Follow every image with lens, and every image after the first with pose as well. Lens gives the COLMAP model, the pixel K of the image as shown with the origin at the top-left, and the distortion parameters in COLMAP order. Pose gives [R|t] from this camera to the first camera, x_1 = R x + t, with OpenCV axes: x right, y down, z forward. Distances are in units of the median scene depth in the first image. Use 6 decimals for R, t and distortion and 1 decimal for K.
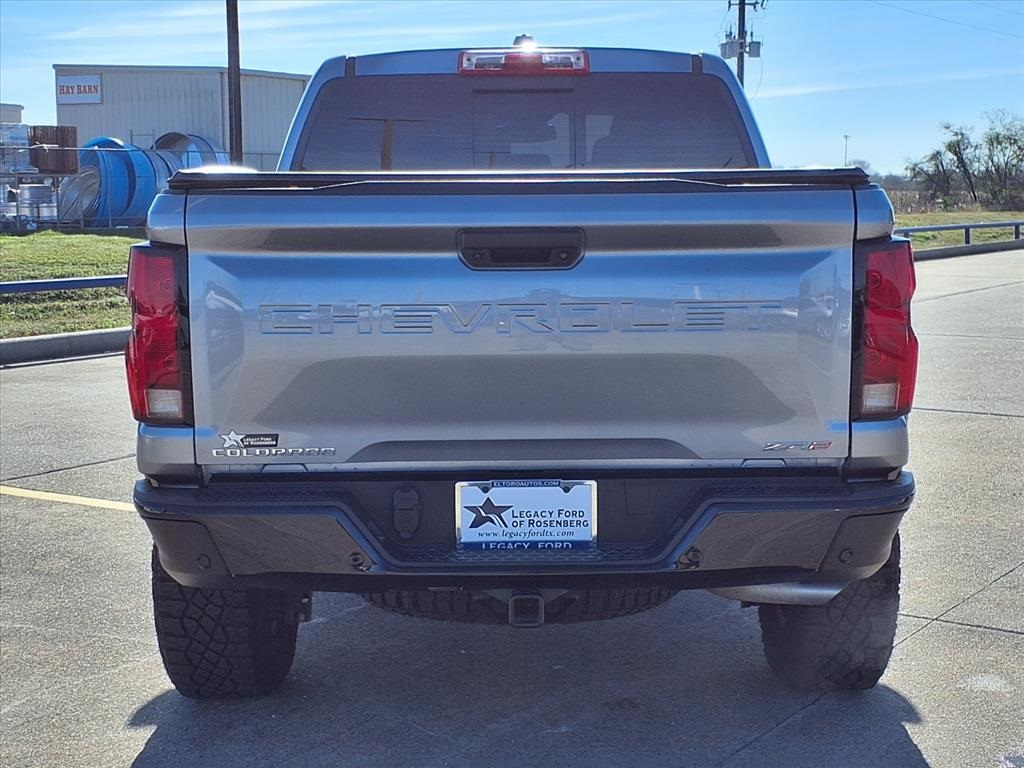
lens RADIAL K [[1624.4, 0, 530.8], [0, 1624.4, 383.8], [0, 0, 1]] dist [0.269741, -0.939459]
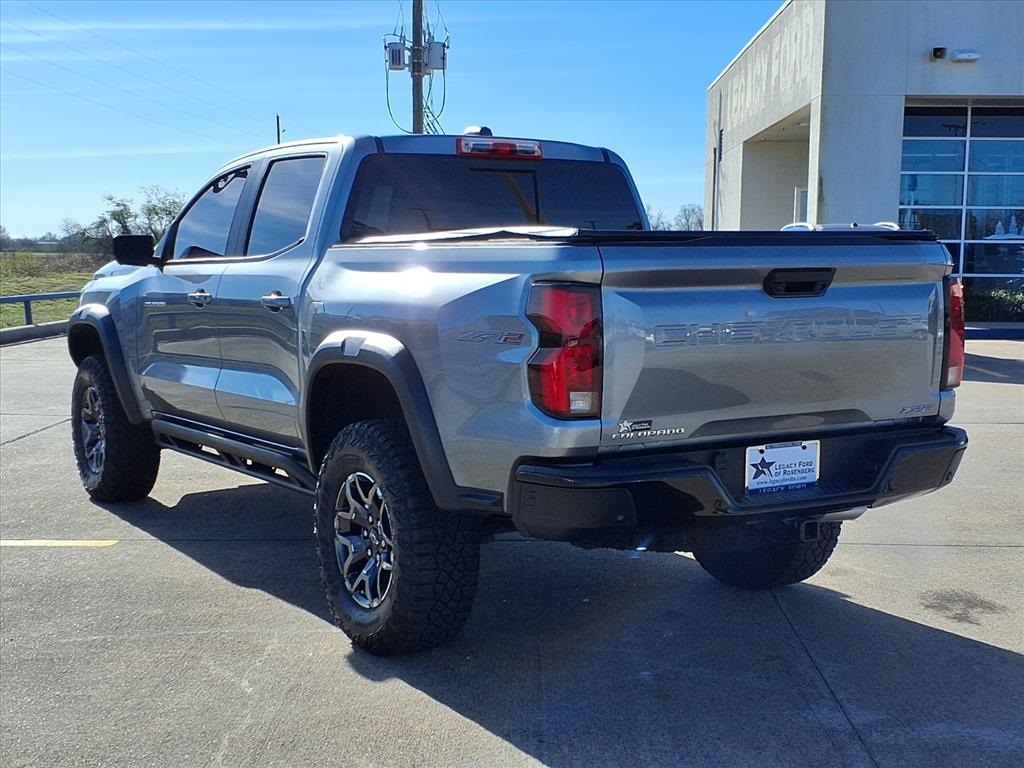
lens RADIAL K [[1410.4, 0, 512.0], [0, 1410.4, 384.0], [0, 0, 1]] dist [0.209549, -0.576732]
pose [[0.846023, -0.045364, 0.531212, -0.604737], [0.059102, 0.998212, -0.008884, 0.002775], [-0.529860, 0.038912, 0.847192, 0.039277]]
